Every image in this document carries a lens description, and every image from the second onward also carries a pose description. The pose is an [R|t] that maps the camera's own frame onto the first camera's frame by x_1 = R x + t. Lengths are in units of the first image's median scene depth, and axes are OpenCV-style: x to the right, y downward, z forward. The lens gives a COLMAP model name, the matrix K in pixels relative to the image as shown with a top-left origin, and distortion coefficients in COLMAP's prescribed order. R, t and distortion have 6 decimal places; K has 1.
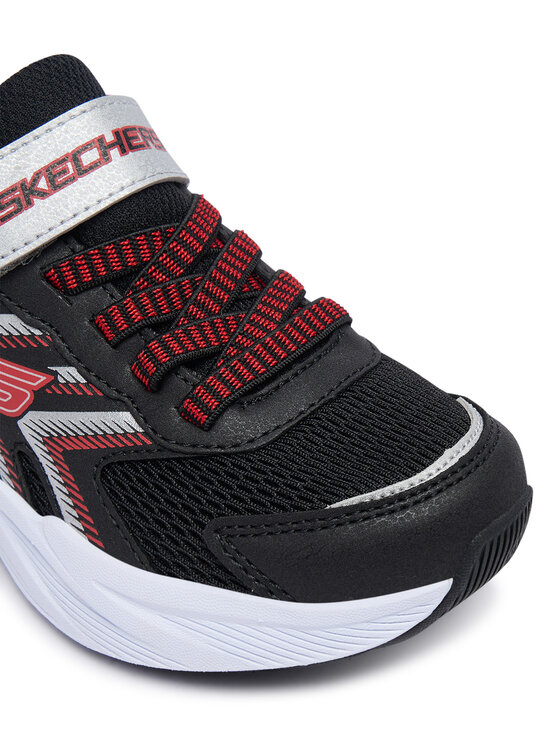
lens RADIAL K [[1381.5, 0, 279.2], [0, 1381.5, 374.1], [0, 0, 1]] dist [-0.114902, 0.000000]
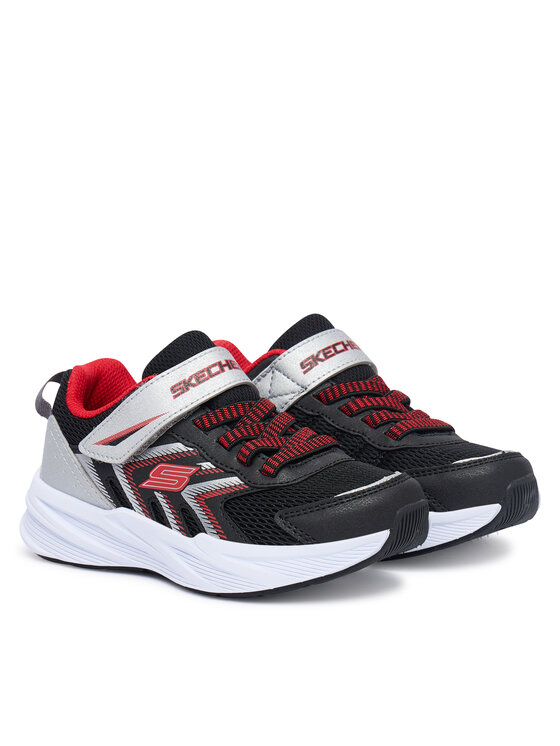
lens RADIAL K [[2169.6, 0, 281.4], [0, 2169.6, 372.8], [0, 0, 1]] dist [-0.789820, 0.000000]
pose [[0.999177, -0.039729, -0.008213, -0.006320], [0.032645, 0.907550, -0.418673, 1.270431], [0.024087, 0.418060, 0.908100, -2.075740]]
